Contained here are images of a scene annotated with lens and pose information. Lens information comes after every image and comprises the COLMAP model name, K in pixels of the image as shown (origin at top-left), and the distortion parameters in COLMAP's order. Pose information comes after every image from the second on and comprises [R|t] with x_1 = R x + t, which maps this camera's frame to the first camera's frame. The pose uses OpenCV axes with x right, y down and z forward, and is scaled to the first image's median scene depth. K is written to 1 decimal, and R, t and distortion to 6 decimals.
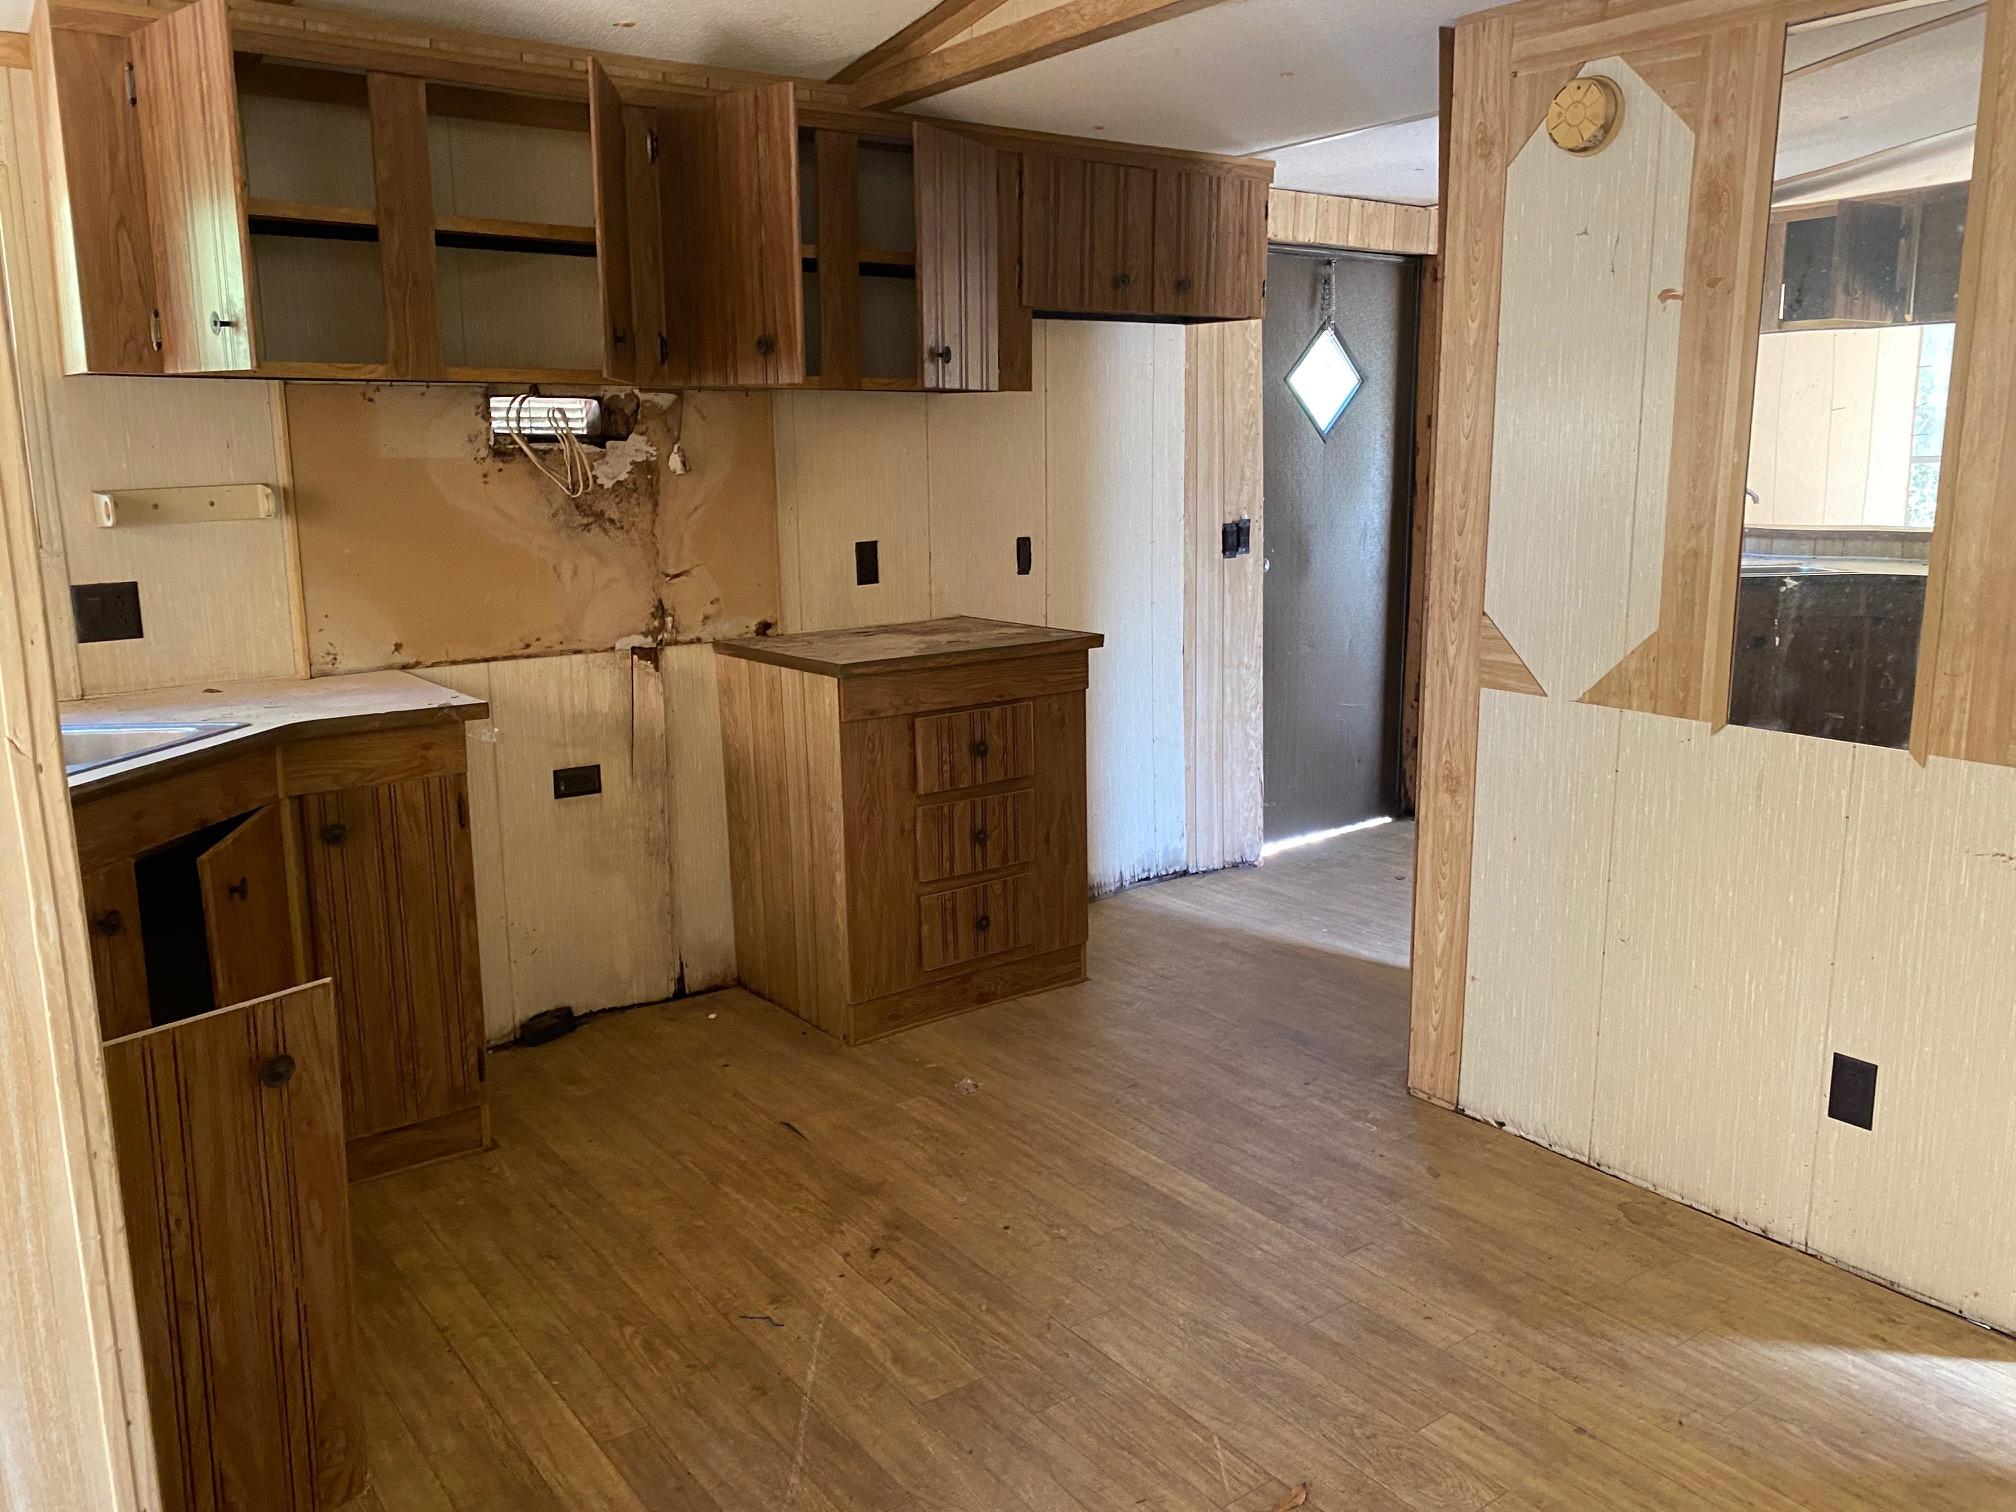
lens RADIAL K [[1518.7, 0, 1015.9], [0, 1518.7, 748.6], [0, 0, 1]] dist [-0.001808, -0.006708]
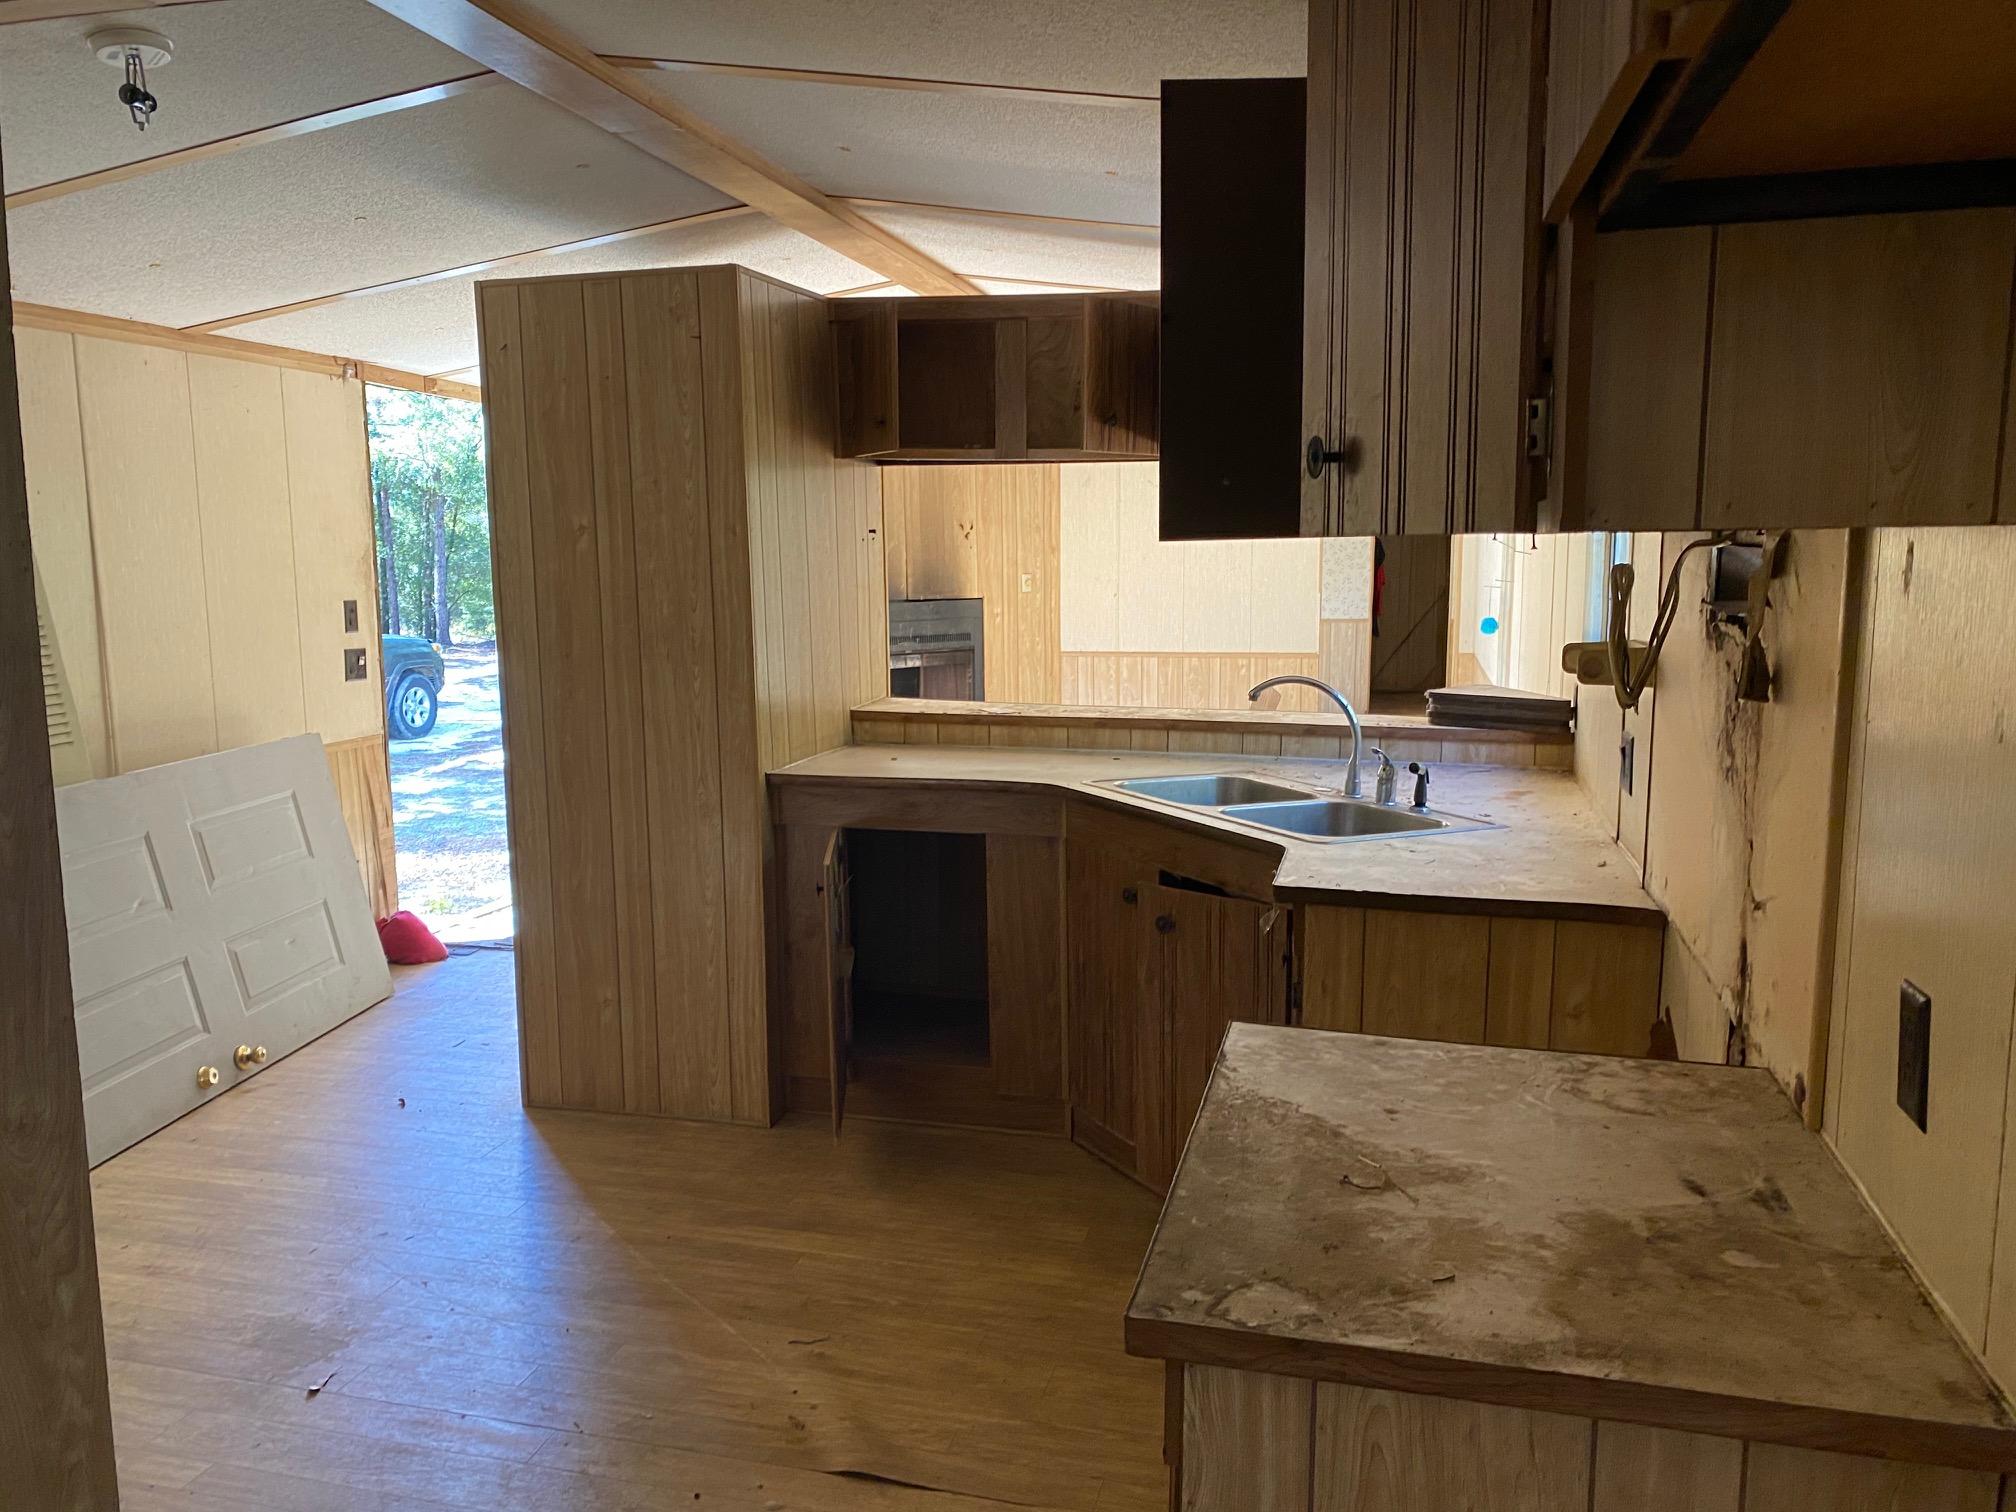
lens RADIAL K [[1518.7, 0, 1015.9], [0, 1518.7, 748.6], [0, 0, 1]] dist [-0.001808, -0.006708]
pose [[-0.782416, 0.093221, -0.615740, 0.353583], [-0.108547, 0.953183, 0.282239, -0.374840], [0.613223, 0.287665, -0.735667, 1.640802]]
